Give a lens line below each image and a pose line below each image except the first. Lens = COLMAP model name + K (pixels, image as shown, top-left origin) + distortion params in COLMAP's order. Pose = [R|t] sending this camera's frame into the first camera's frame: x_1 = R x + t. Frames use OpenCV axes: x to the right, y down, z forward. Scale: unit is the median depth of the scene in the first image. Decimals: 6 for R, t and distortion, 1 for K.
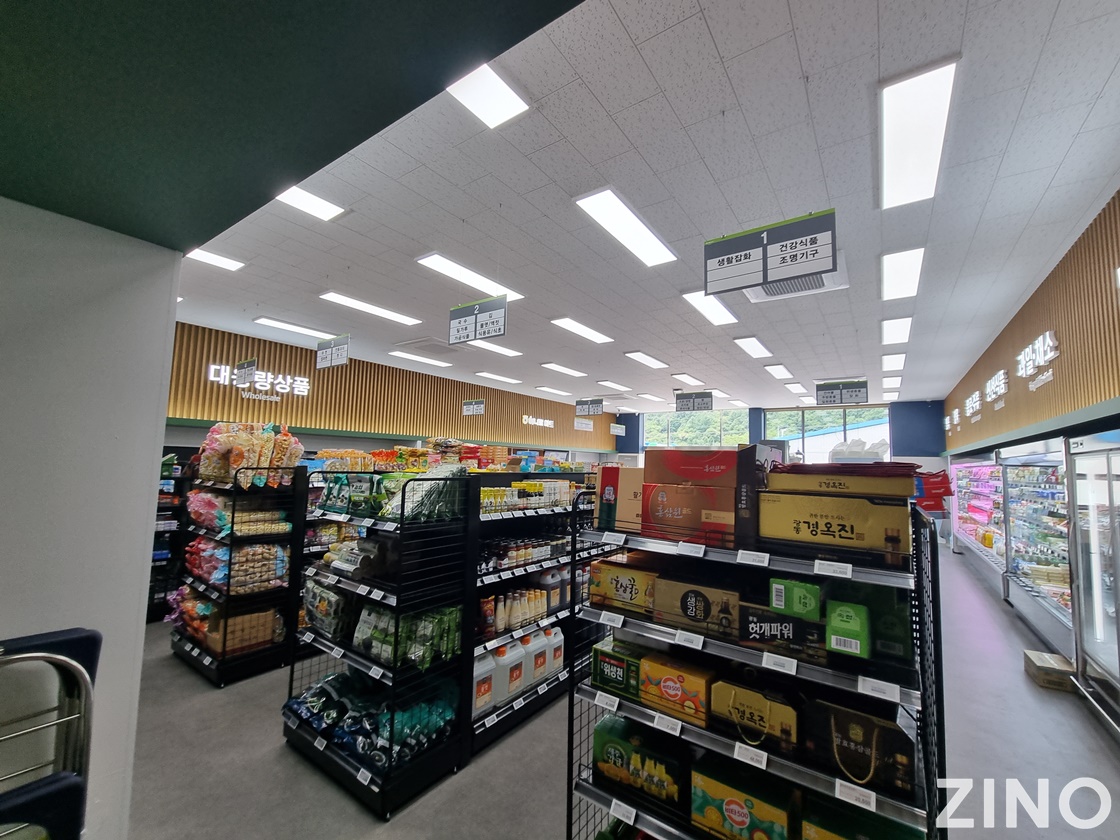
lens RADIAL K [[457.5, 0, 565.1], [0, 457.5, 422.2], [0, 0, 1]] dist [-0.000011, -0.000054]
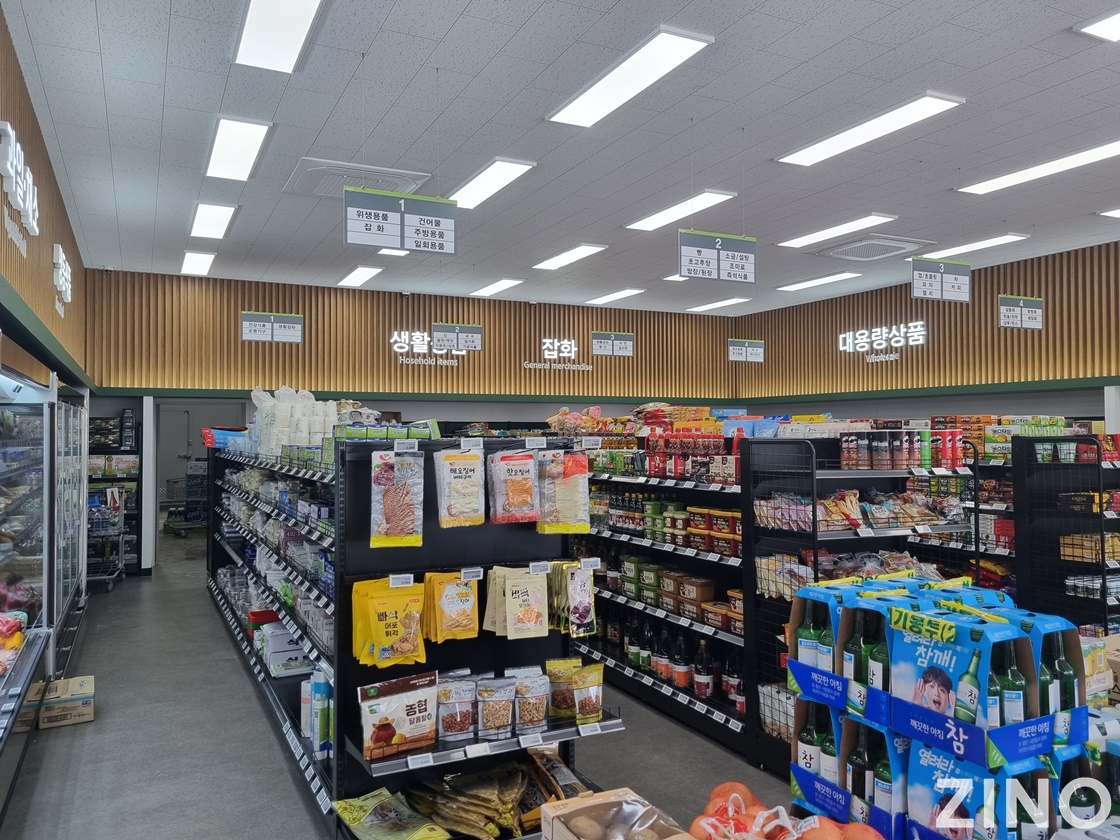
lens RADIAL K [[841.6, 0, 561.5], [0, 841.6, 420.4], [0, 0, 1]] dist [-0.002016, -0.000819]
pose [[-0.475881, -0.038387, -0.878672, 1.039883], [0.068790, 0.994362, -0.080697, 0.154439], [0.876815, -0.098846, -0.470557, 1.290490]]
